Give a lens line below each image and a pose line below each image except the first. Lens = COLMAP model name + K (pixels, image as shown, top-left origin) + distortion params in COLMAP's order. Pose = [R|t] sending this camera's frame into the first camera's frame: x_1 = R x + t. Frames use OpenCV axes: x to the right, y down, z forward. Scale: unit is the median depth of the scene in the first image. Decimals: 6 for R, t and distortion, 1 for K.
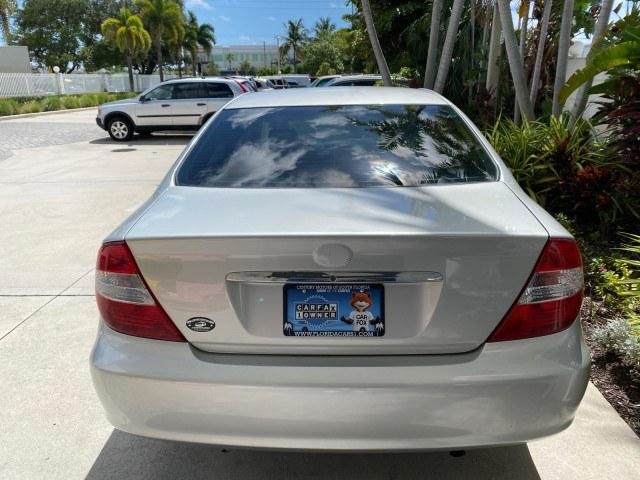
lens RADIAL K [[492.9, 0, 320.8], [0, 492.9, 237.4], [0, 0, 1]] dist [-0.002423, 0.005985]
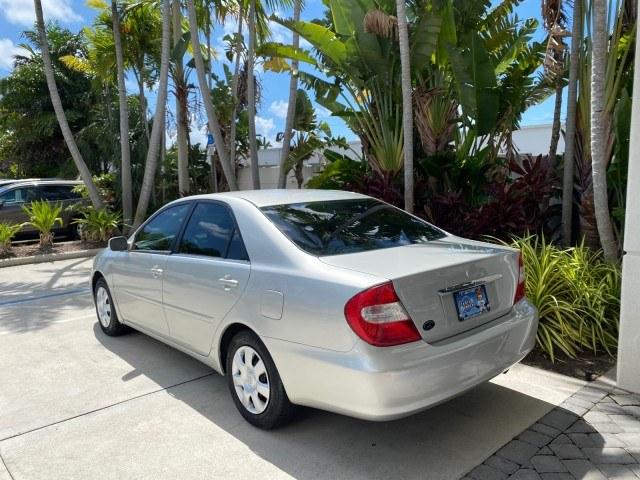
lens RADIAL K [[491.7, 0, 321.8], [0, 491.7, 236.4], [0, 0, 1]] dist [0.004426, -0.003449]
pose [[0.728910, -0.077416, 0.680219, -0.252947], [0.212374, 0.970139, -0.117164, 0.000376], [-0.650836, 0.229863, 0.723585, -0.005787]]
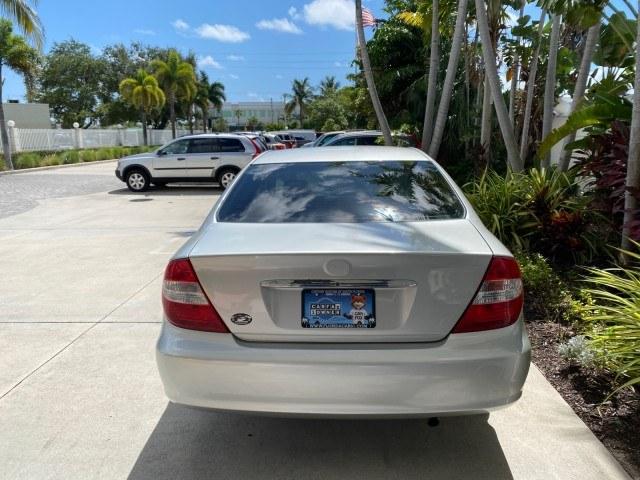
lens RADIAL K [[491.8, 0, 320.0], [0, 491.8, 240.4], [0, 0, 1]] dist [0.007699, 0.002032]
pose [[0.999936, 0.001668, -0.011191, -0.001513], [-0.002737, 0.995359, -0.096197, 0.013927], [0.010978, 0.096221, 0.995299, -0.059023]]
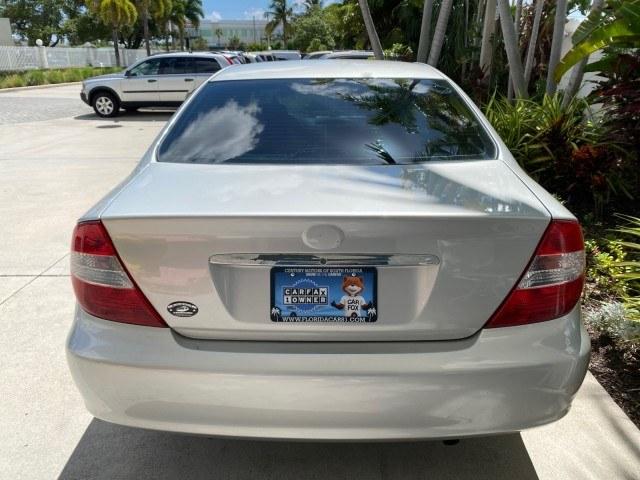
lens RADIAL K [[493.7, 0, 318.8], [0, 493.7, 237.0], [0, 0, 1]] dist [-0.002019, 0.002115]
pose [[0.999851, 0.004452, 0.016650, 0.000051], [-0.005126, 0.999160, 0.040663, -0.000214], [-0.016455, -0.040742, 0.999034, 0.008910]]
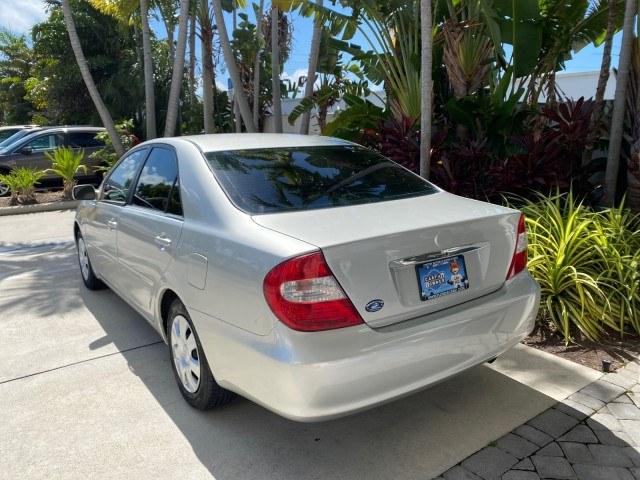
lens RADIAL K [[493.7, 0, 318.8], [0, 493.7, 237.0], [0, 0, 1]] dist [-0.002019, 0.002115]
pose [[0.796187, -0.118889, 0.593255, -0.174553], [0.178573, 0.983001, -0.042662, 0.004049], [-0.578099, 0.139906, 0.803883, 0.001611]]
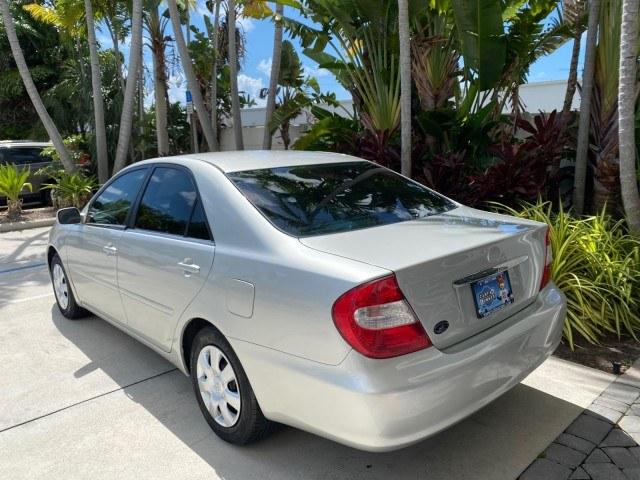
lens RADIAL K [[495.1, 0, 320.5], [0, 495.1, 233.9], [0, 0, 1]] dist [-0.003296, 0.002581]
pose [[0.717265, -0.129676, 0.684628, -0.207309], [0.219356, 0.974597, -0.045214, -0.011354], [-0.661373, 0.182608, 0.727489, 0.034888]]
